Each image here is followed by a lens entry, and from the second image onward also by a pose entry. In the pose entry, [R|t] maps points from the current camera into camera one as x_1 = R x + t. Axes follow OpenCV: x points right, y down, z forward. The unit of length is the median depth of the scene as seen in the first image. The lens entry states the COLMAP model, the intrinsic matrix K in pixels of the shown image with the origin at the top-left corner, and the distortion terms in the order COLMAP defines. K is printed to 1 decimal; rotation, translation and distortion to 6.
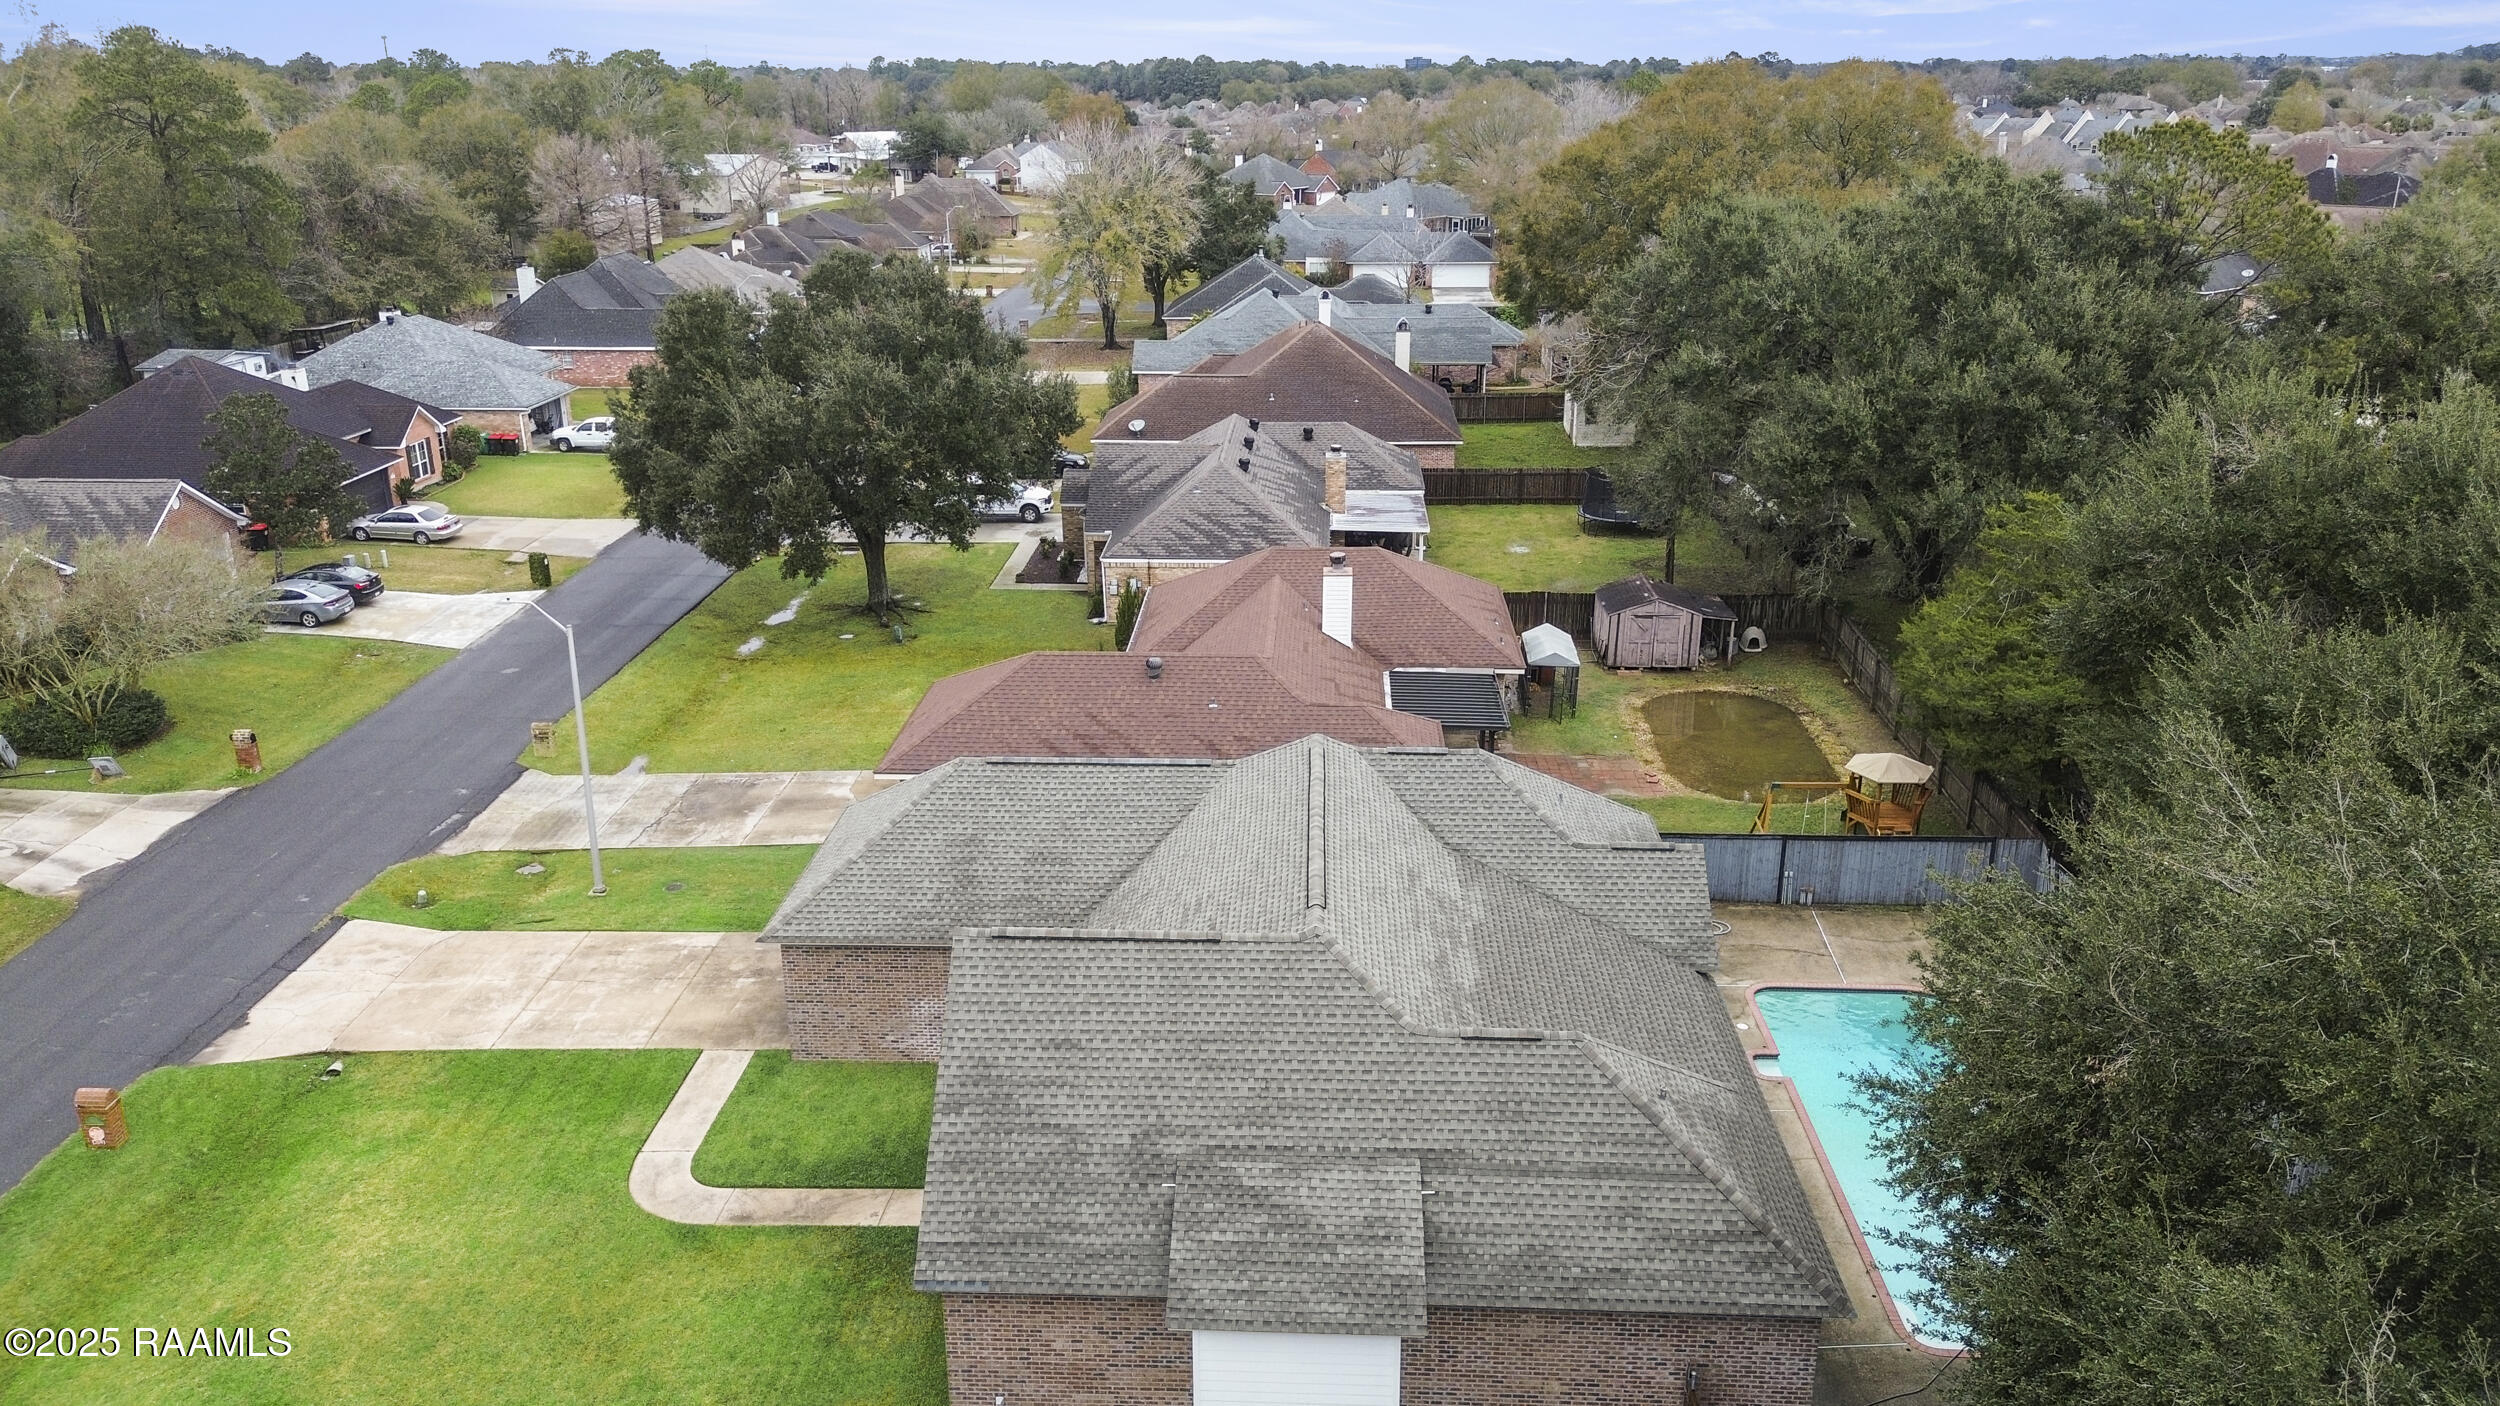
lens RADIAL K [[1764.2, 0, 1238.5], [0, 1764.2, 697.9], [0, 0, 1]] dist [0.076794, -0.054737]
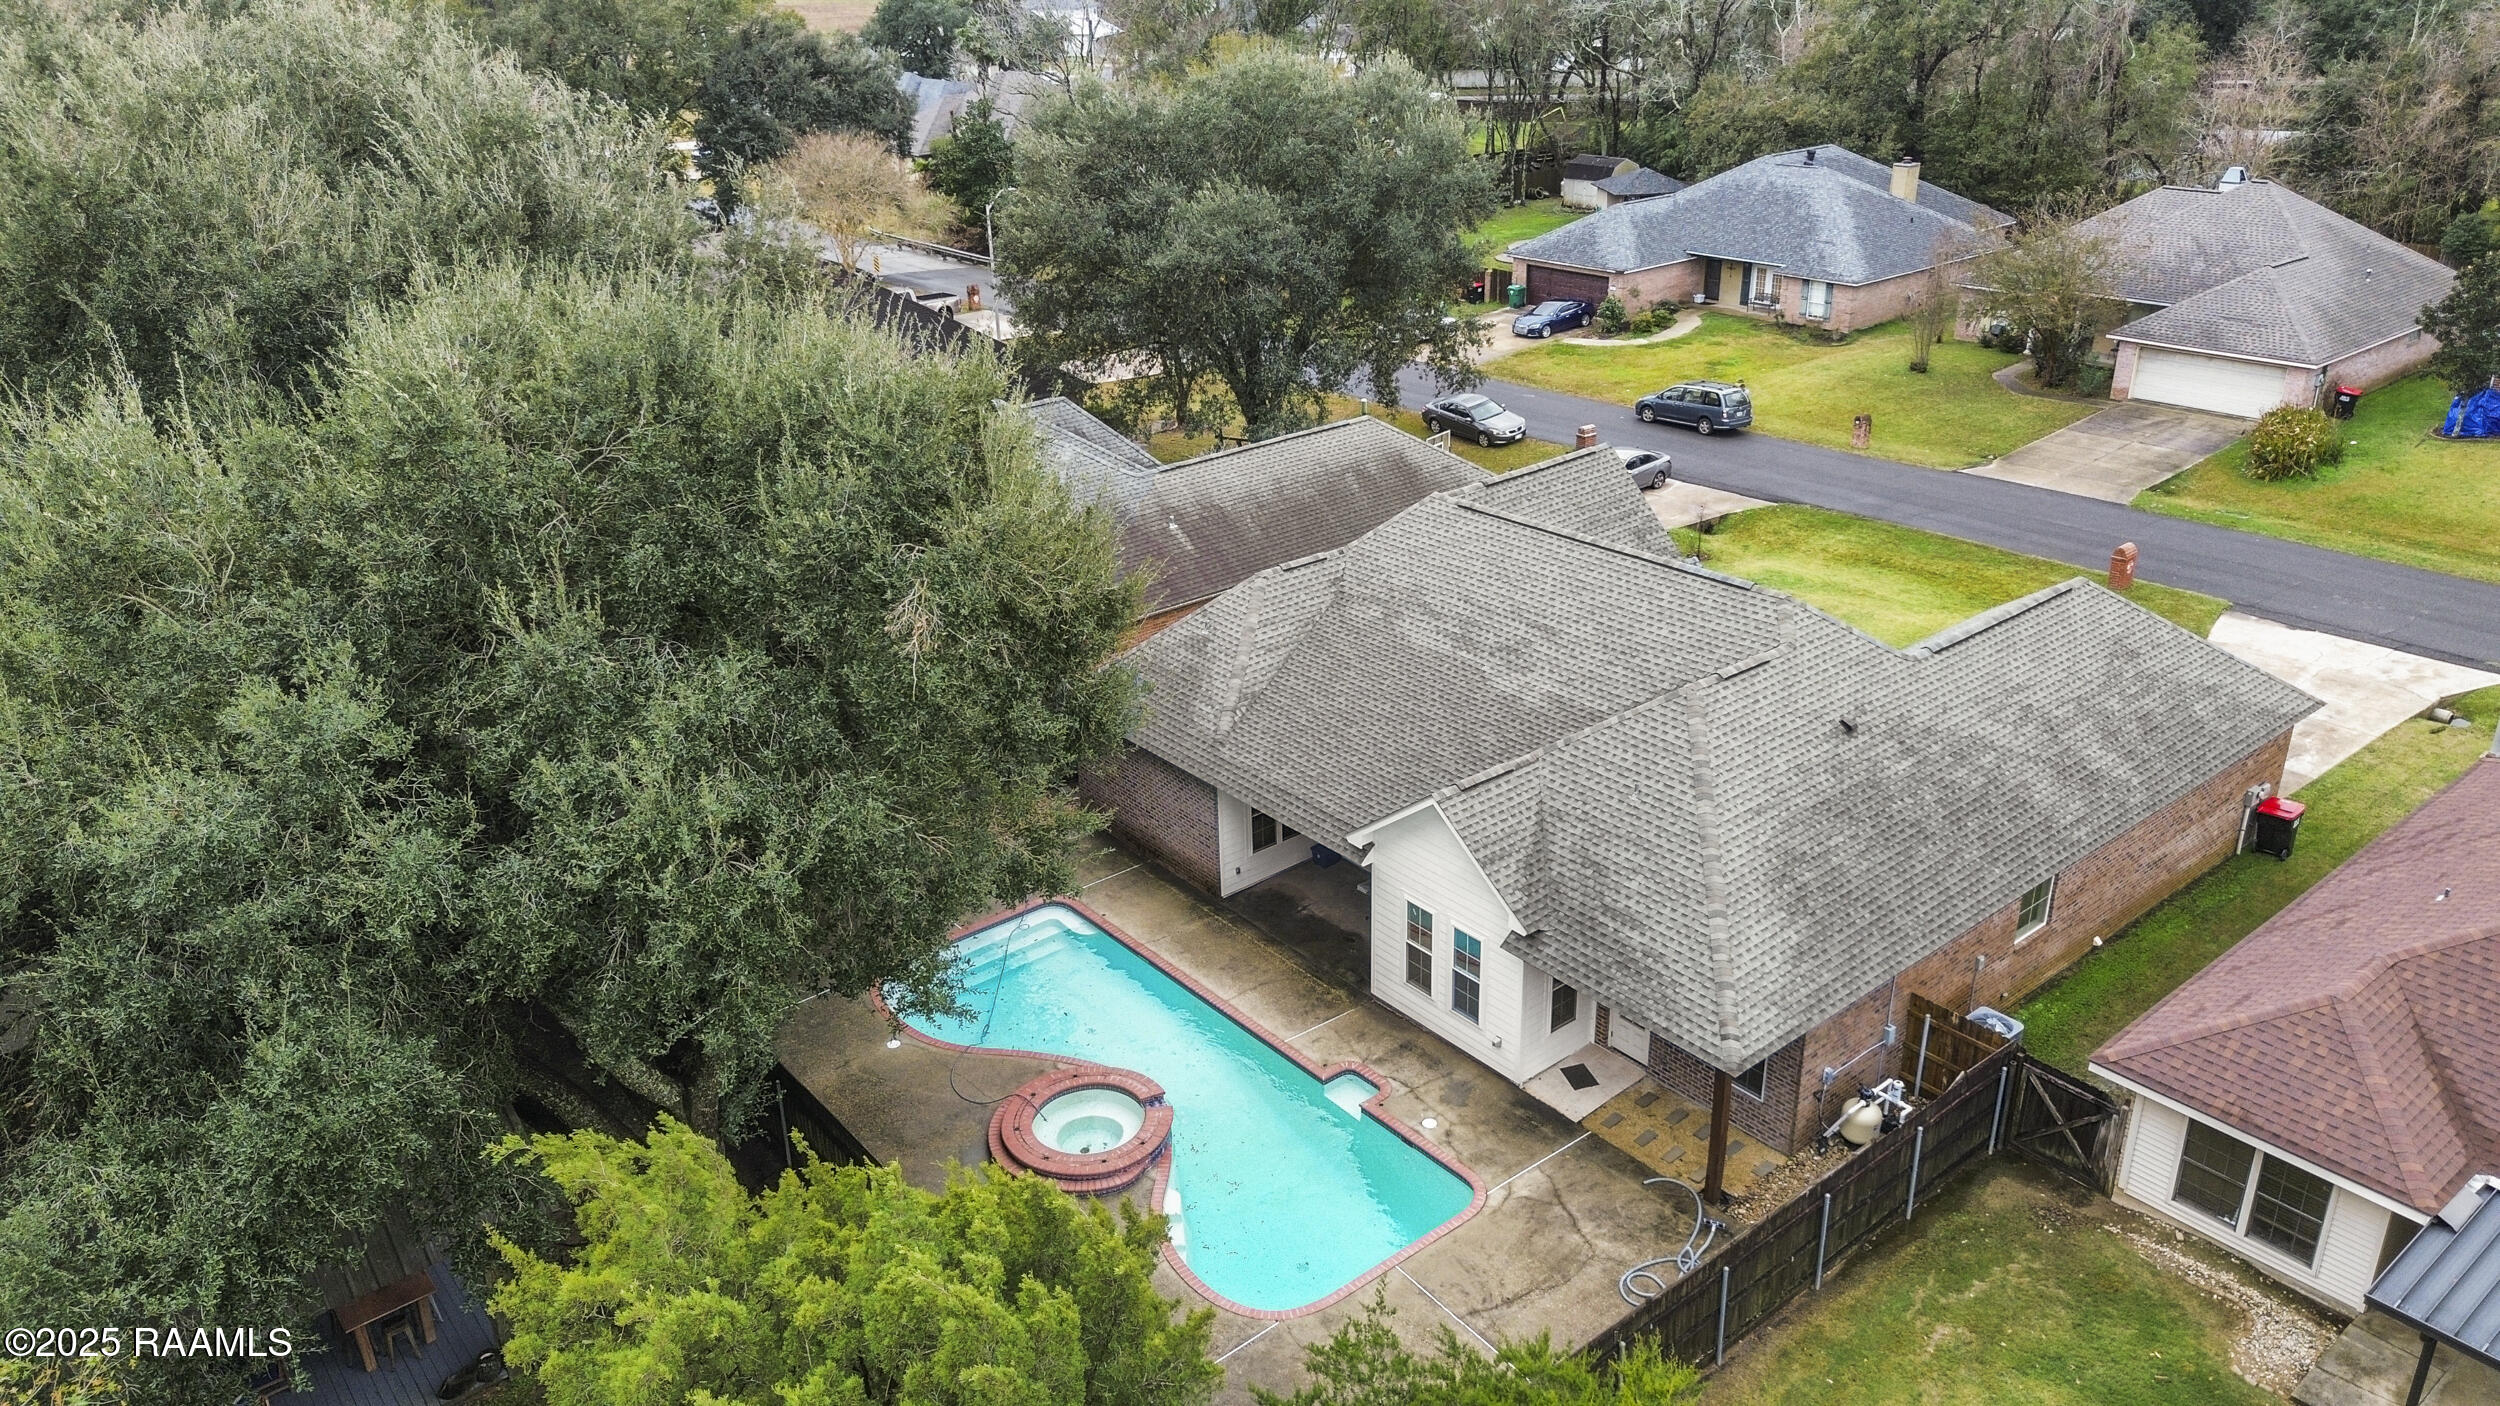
lens RADIAL K [[1764.2, 0, 1238.5], [0, 1764.2, 697.9], [0, 0, 1]] dist [0.076794, -0.054737]
pose [[-0.742548, 0.291942, -0.602820, 0.748540], [-0.193805, 0.767861, 0.610597, -0.400612], [0.641141, 0.570227, -0.513594, 1.232027]]
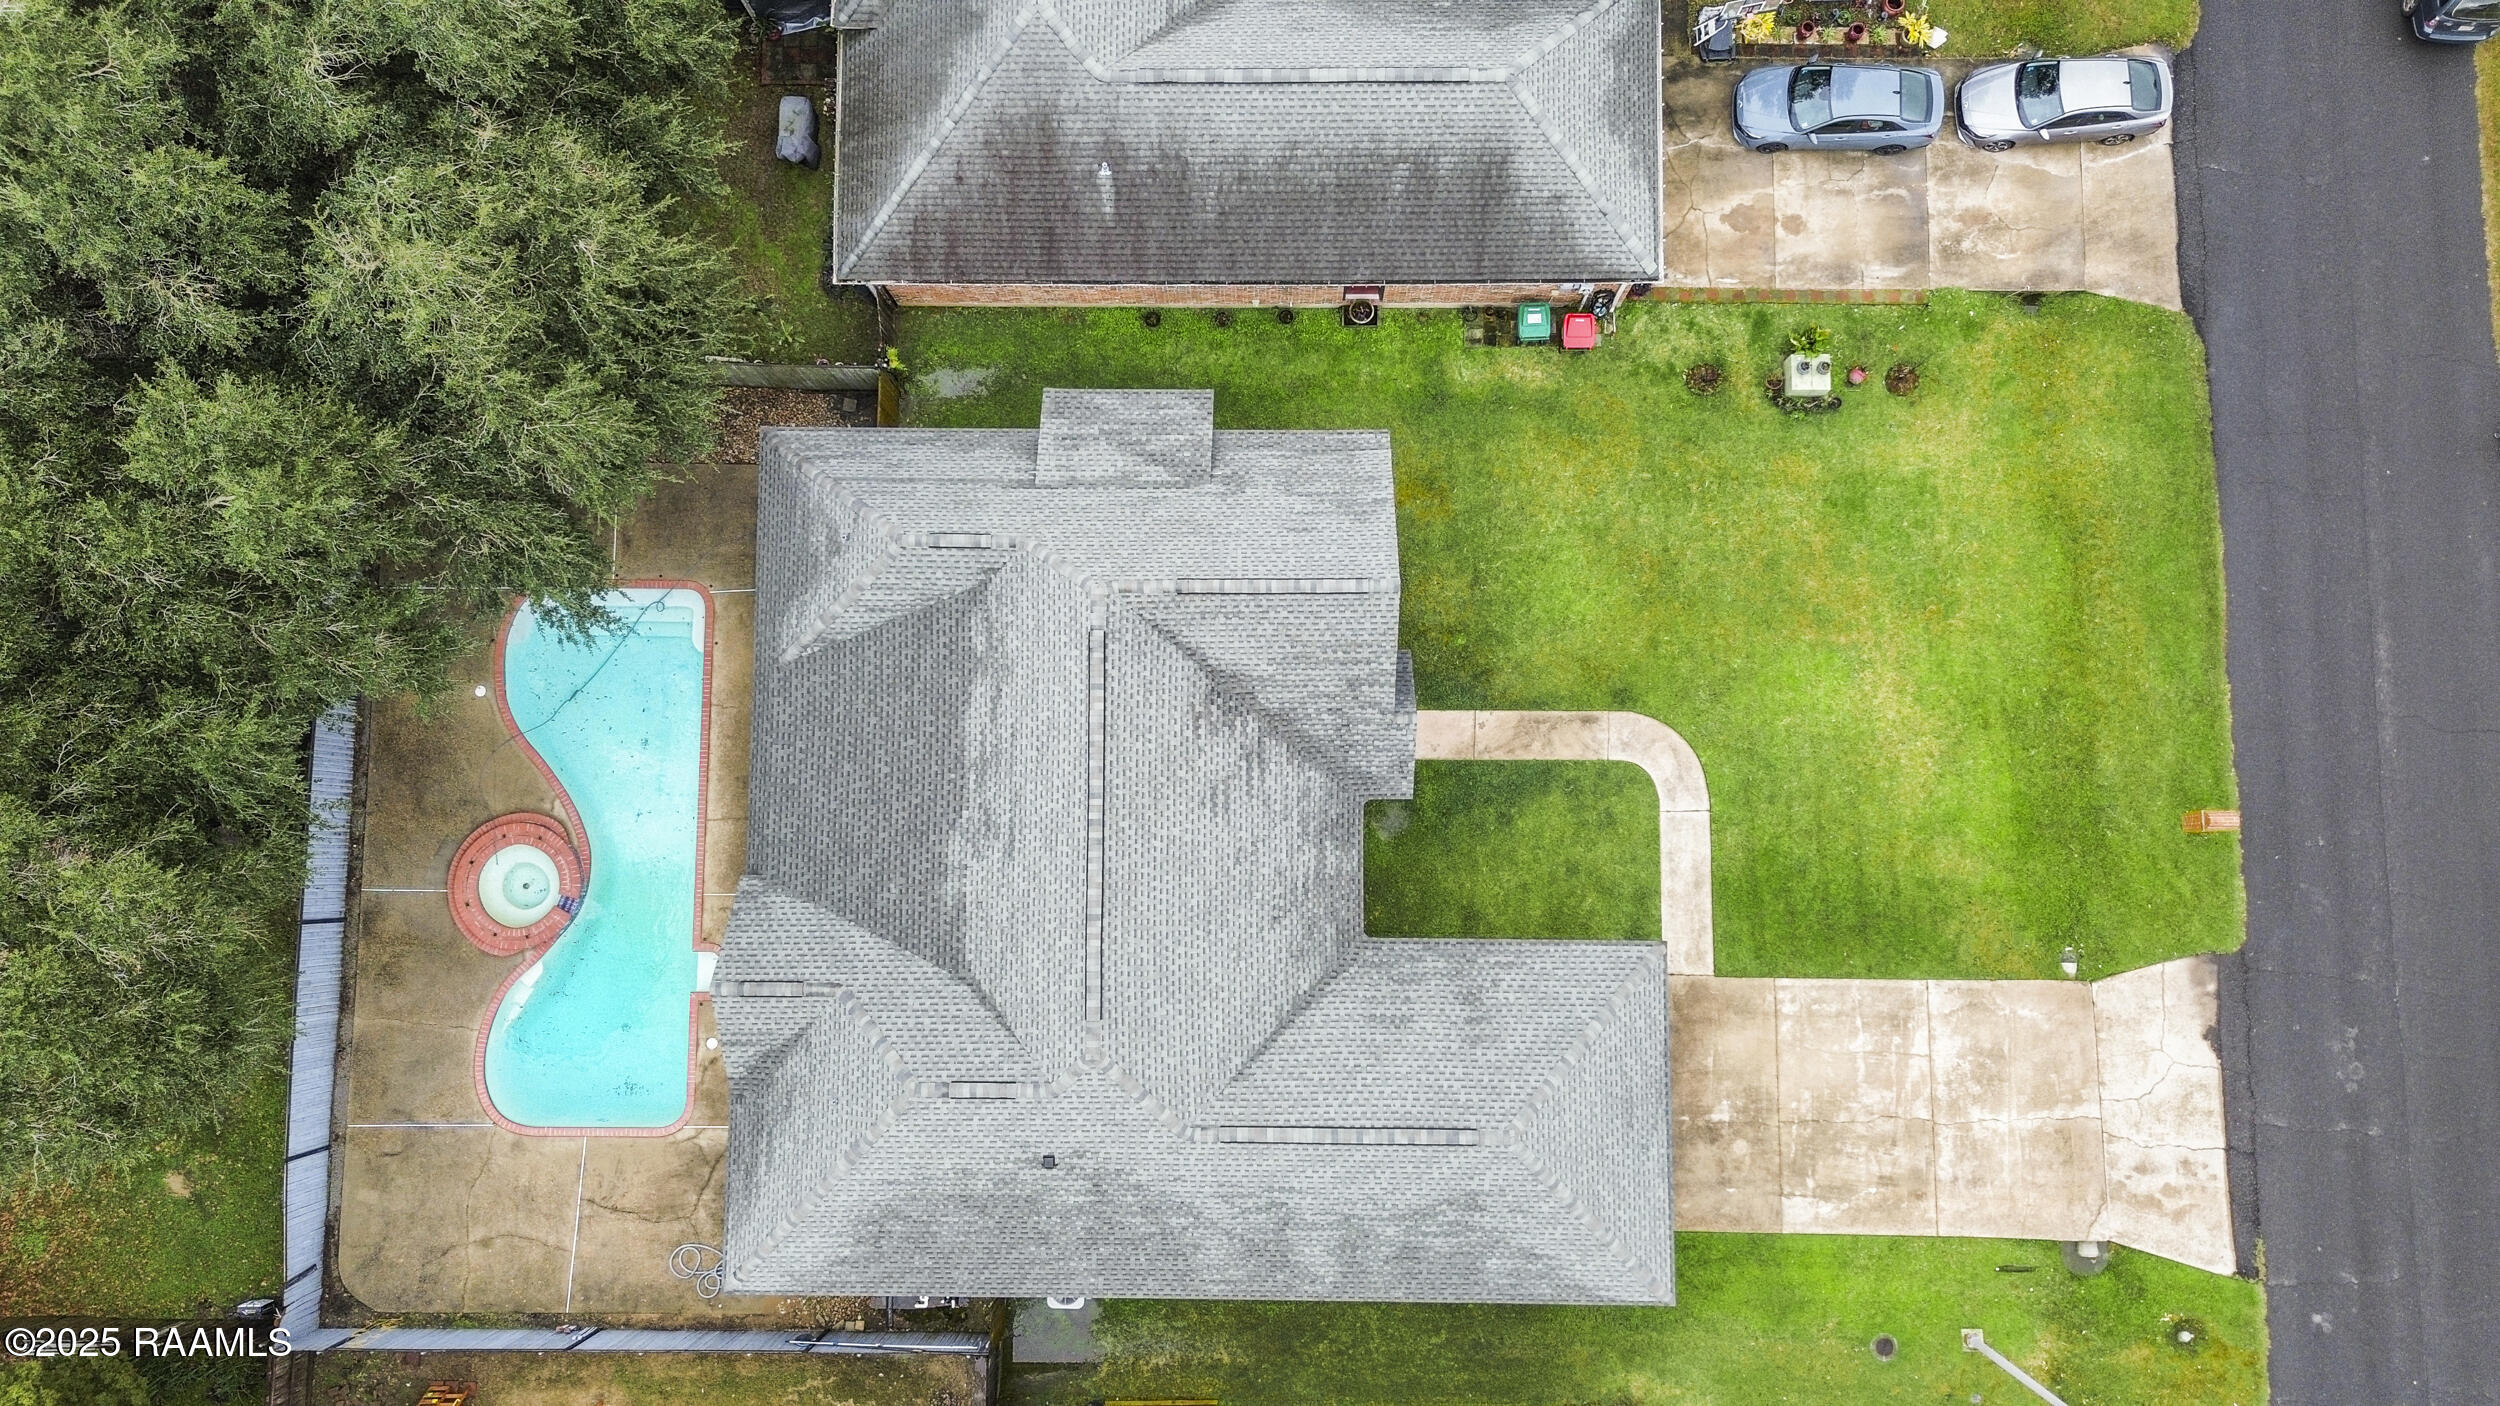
lens RADIAL K [[1764.2, 0, 1238.5], [0, 1764.2, 697.9], [0, 0, 1]] dist [0.076794, -0.054737]
pose [[-0.998549, 0.048027, 0.024350, -0.056304], [0.012116, -0.240204, 0.970647, -0.761949], [0.052466, 0.969534, 0.239274, 0.573565]]
